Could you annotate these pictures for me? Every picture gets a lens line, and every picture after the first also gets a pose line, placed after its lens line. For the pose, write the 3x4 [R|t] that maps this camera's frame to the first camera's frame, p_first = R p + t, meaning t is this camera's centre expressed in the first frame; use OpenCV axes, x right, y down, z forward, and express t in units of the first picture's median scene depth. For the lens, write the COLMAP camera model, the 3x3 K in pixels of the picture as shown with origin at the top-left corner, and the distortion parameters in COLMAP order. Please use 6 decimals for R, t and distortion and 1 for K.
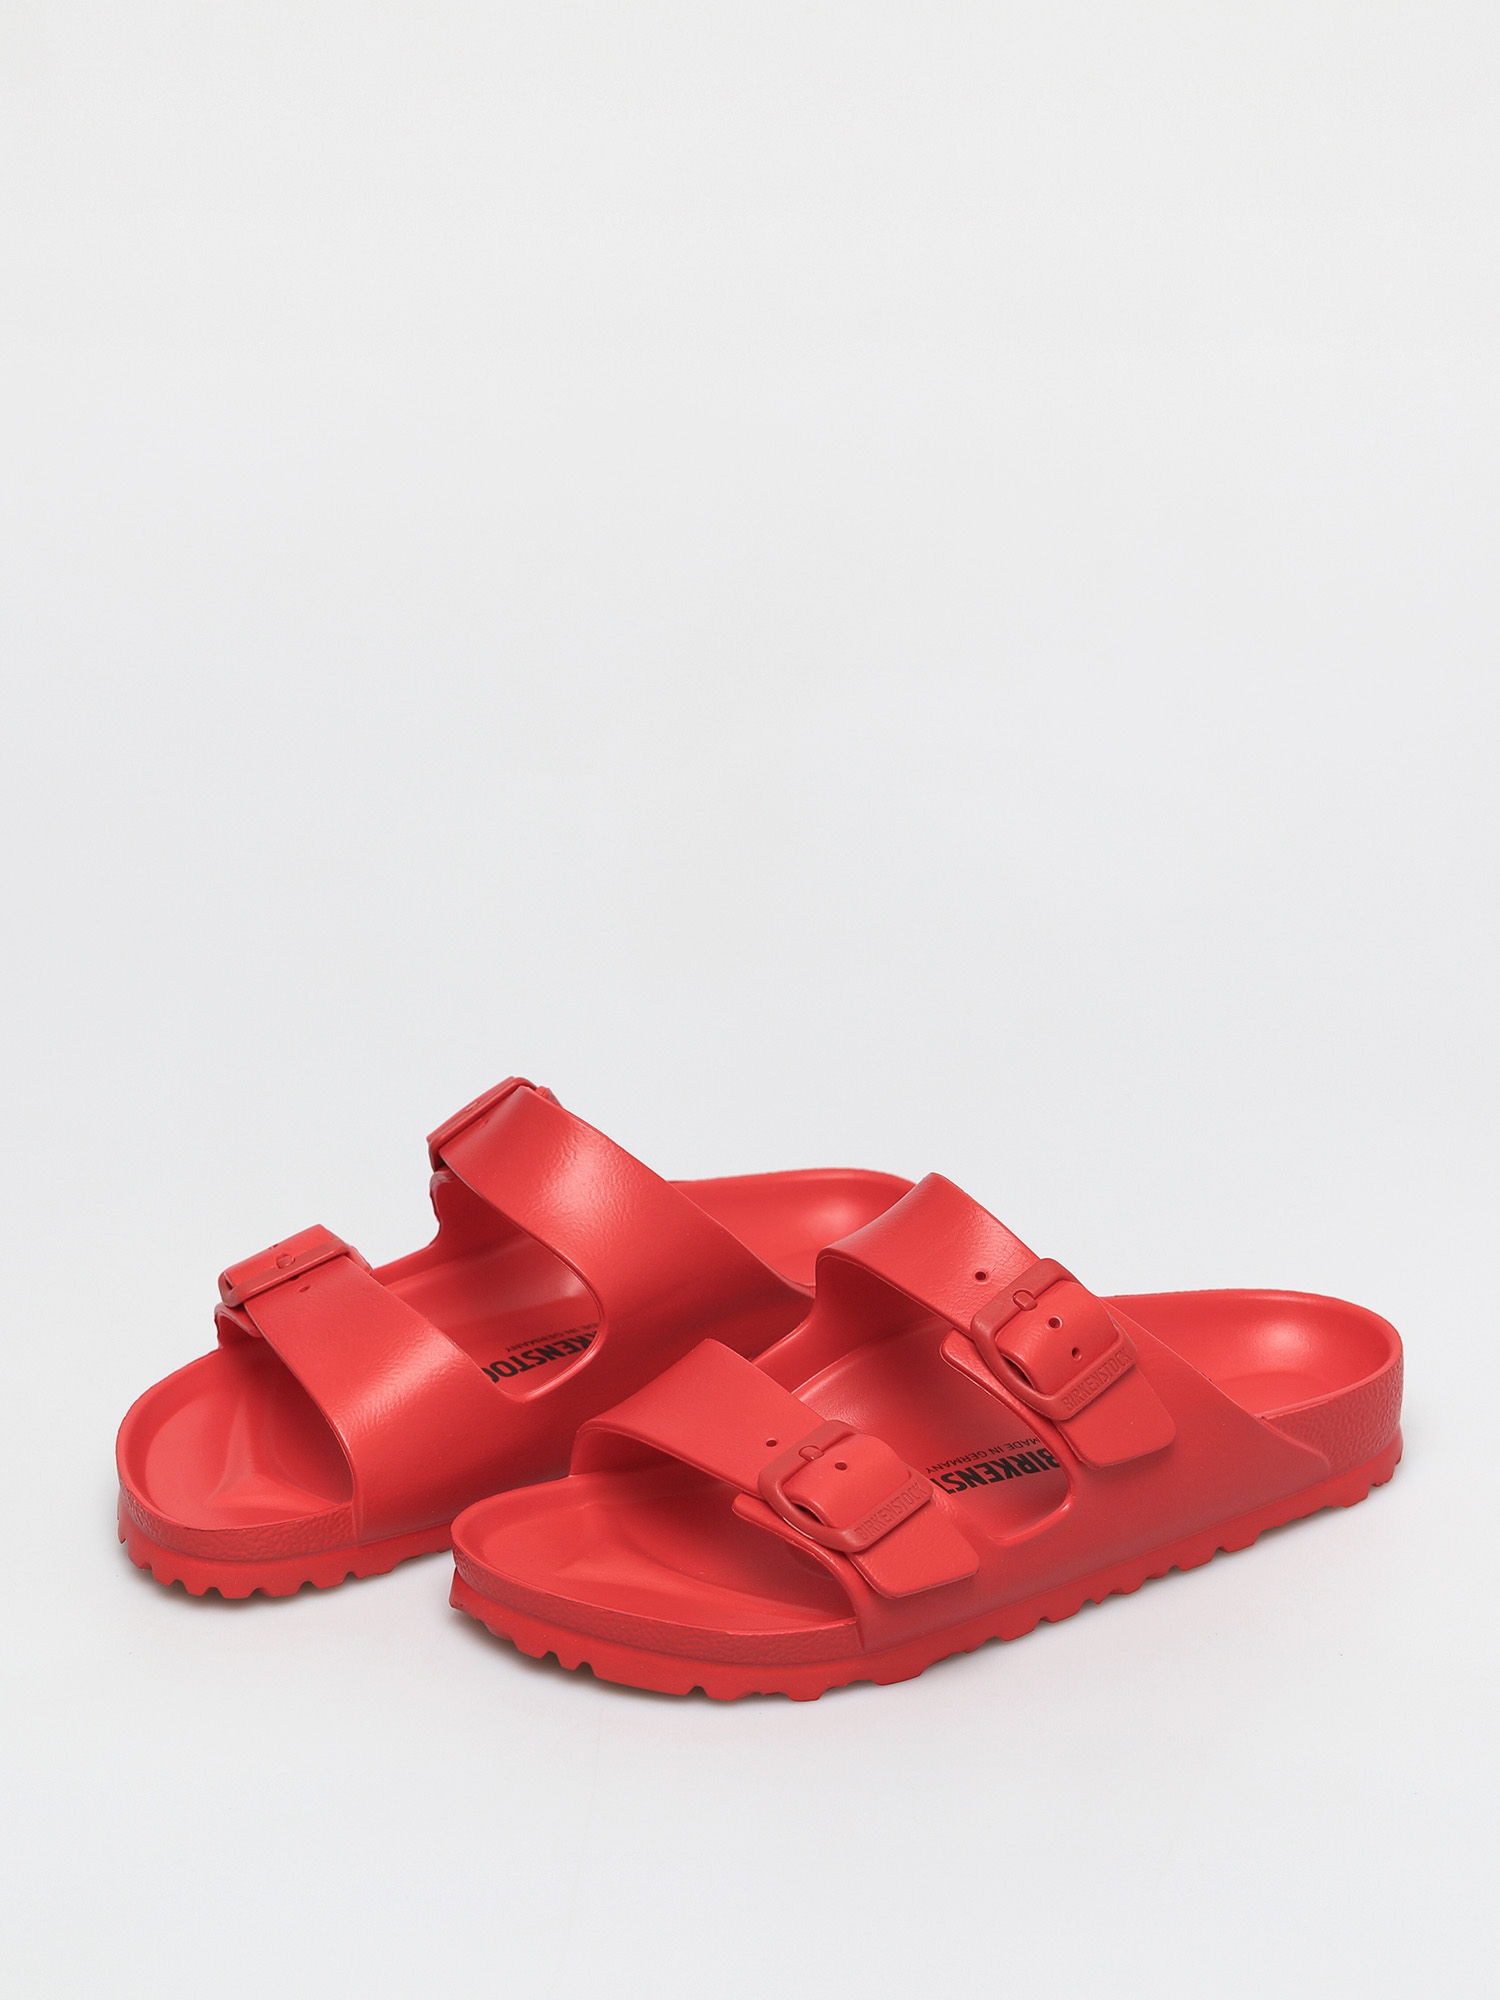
lens RADIAL K [[5637.6, 0, 750.0], [0, 5637.6, 1000.0], [0, 0, 1]] dist [5.589224, -0.276908]
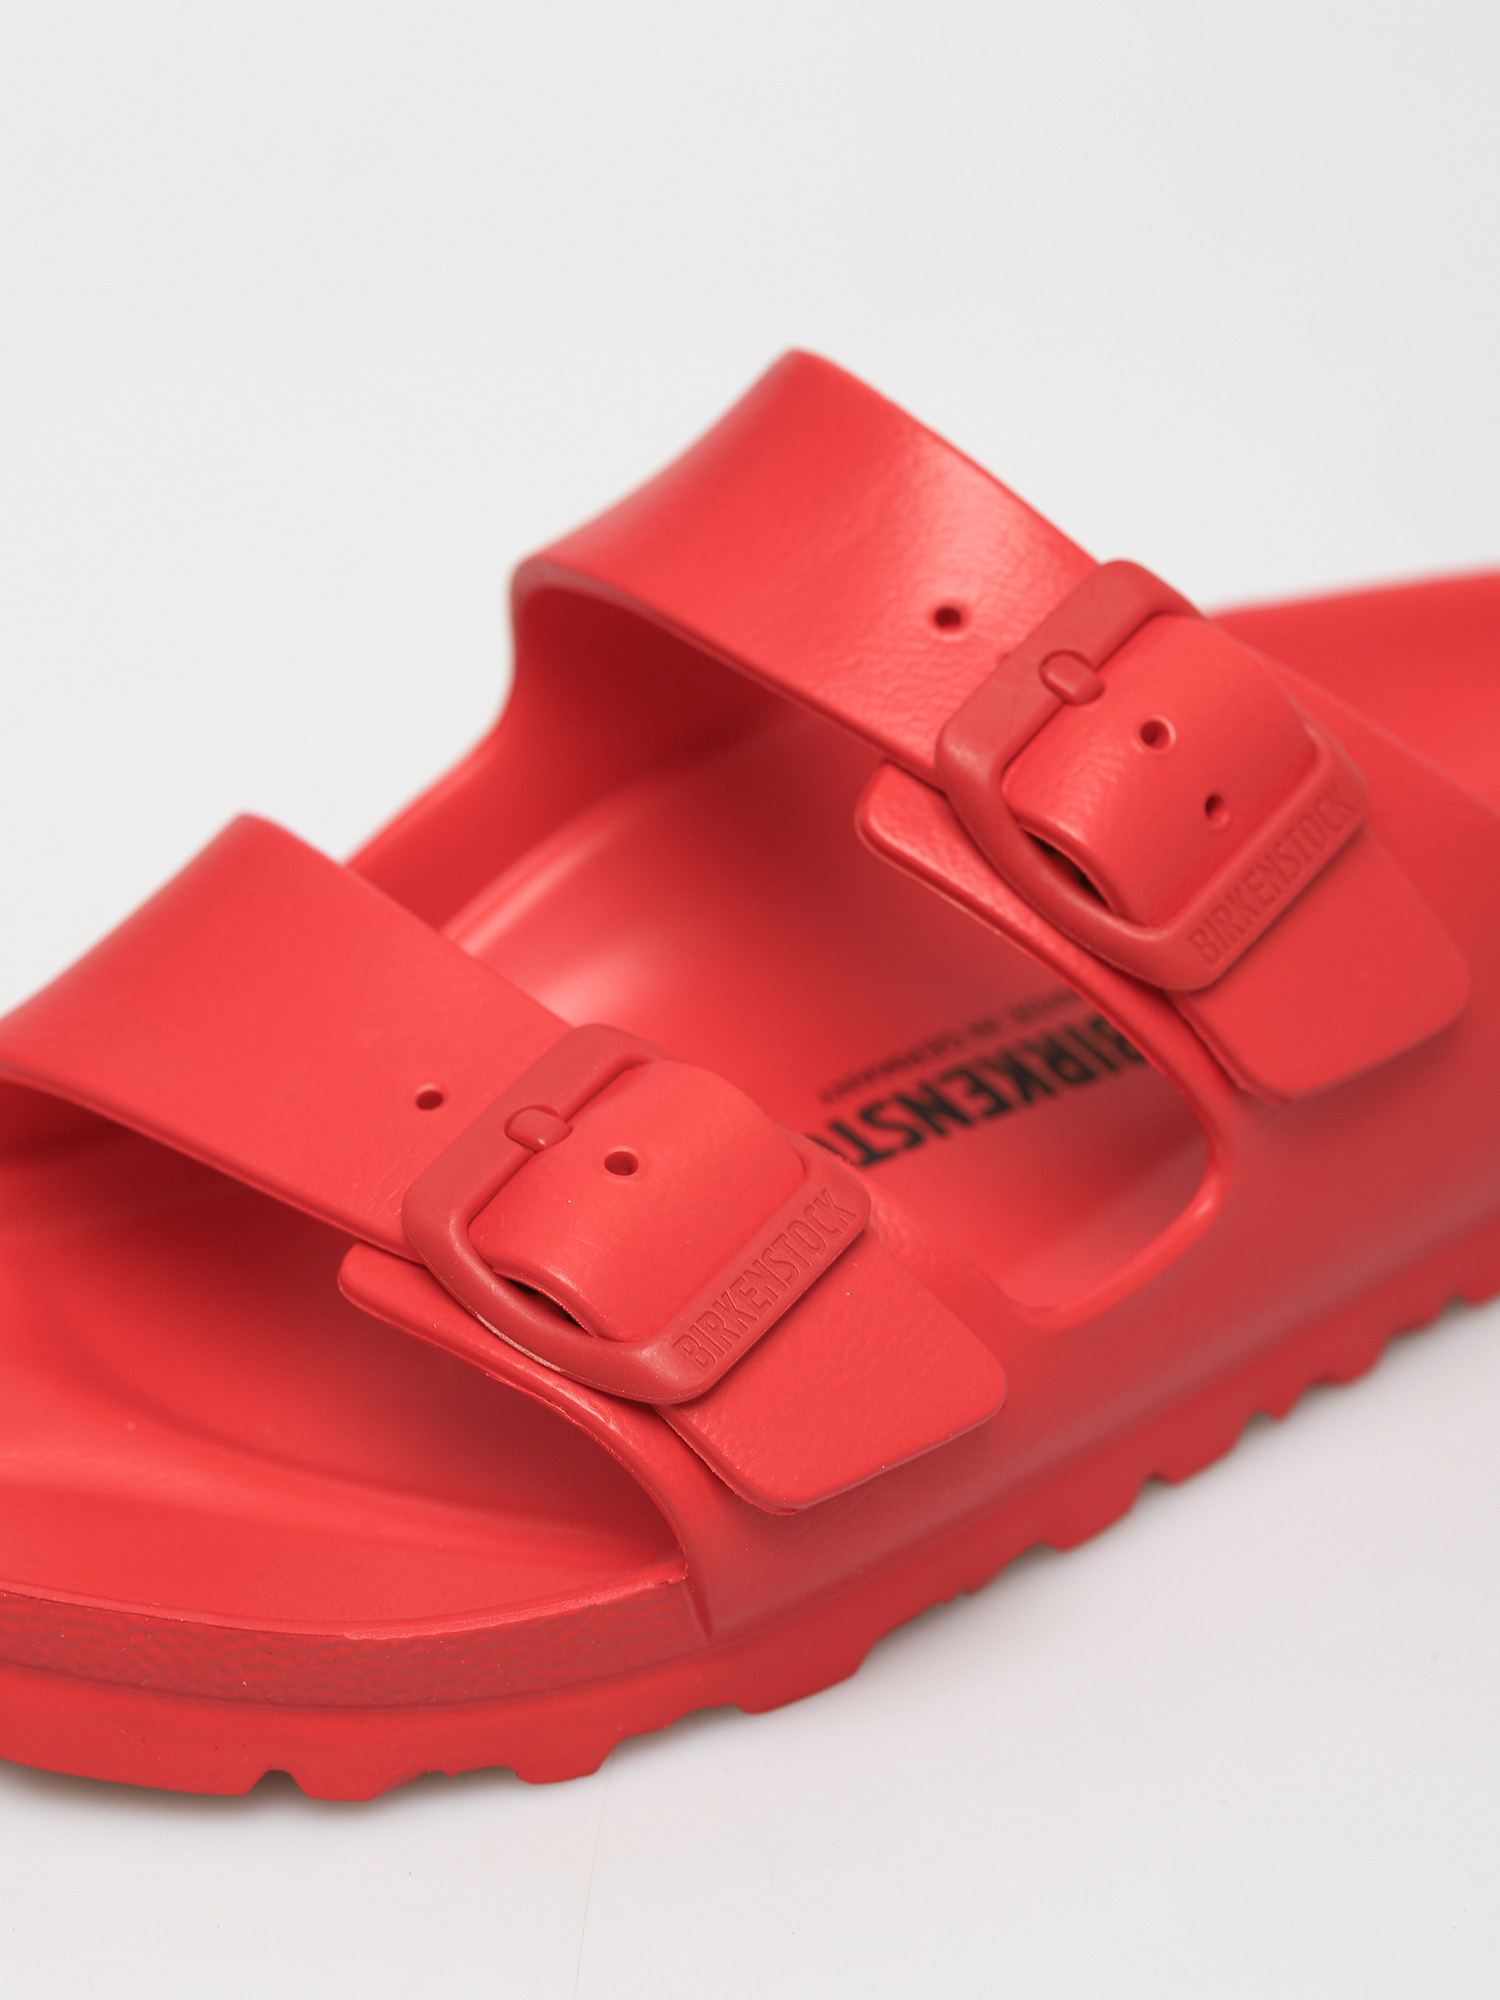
lens RADIAL K [[5695.1, 0, 750.0], [0, 5695.1, 1000.0], [0, 0, 1]] dist [-0.103271, -1.521480]
pose [[0.995750, -0.063813, 0.066400, 0.000274], [0.051708, 0.984039, 0.170273, 0.008056], [-0.076205, -0.166116, 0.983157, 0.639183]]
